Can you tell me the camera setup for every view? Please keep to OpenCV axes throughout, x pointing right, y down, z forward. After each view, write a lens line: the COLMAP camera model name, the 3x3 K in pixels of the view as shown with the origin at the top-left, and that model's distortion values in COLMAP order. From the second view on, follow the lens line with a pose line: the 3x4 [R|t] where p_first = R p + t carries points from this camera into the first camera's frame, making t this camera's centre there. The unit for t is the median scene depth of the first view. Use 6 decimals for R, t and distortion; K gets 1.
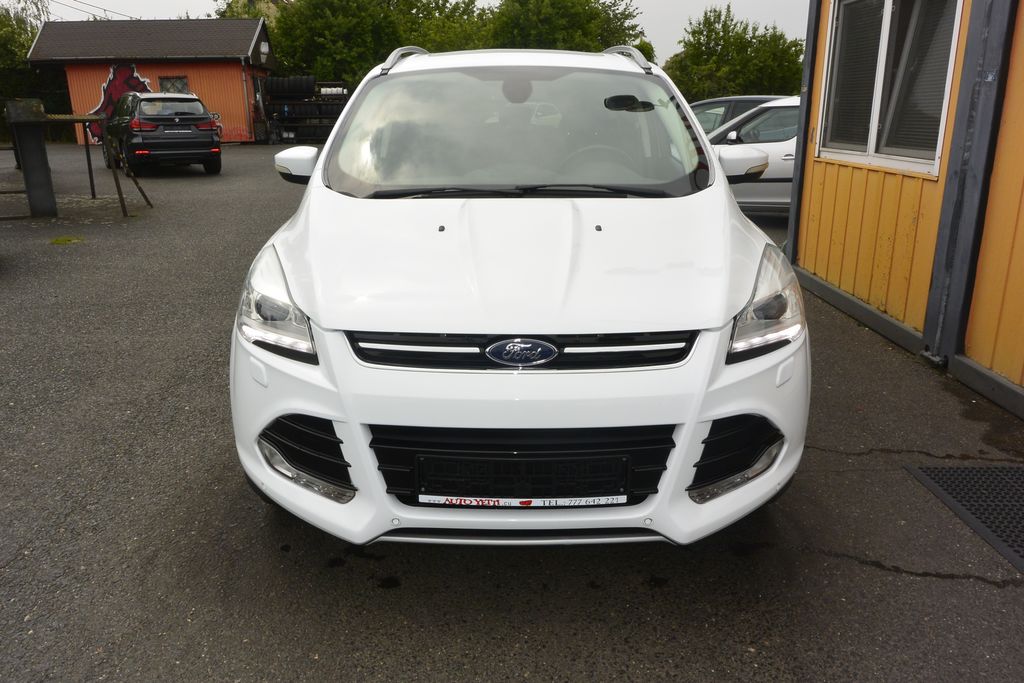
lens RADIAL K [[782.0, 0, 506.4], [0, 782.0, 340.5], [0, 0, 1]] dist [0.001475, 0.005766]
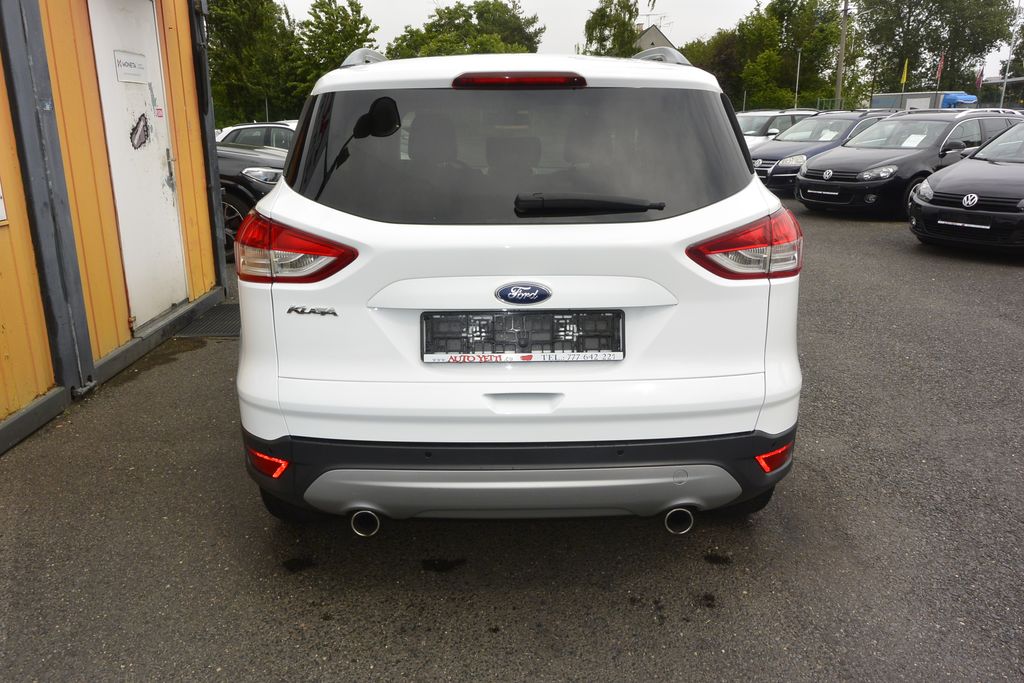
lens RADIAL K [[777.7, 0, 512.0], [0, 777.7, 341.5], [0, 0, 1]] dist [-0.001330, 0.009923]
pose [[-0.999576, 0.014157, -0.025440, 0.033756], [-0.001935, 0.839571, 0.543246, -0.539786], [0.029049, 0.543065, -0.839188, 1.743929]]
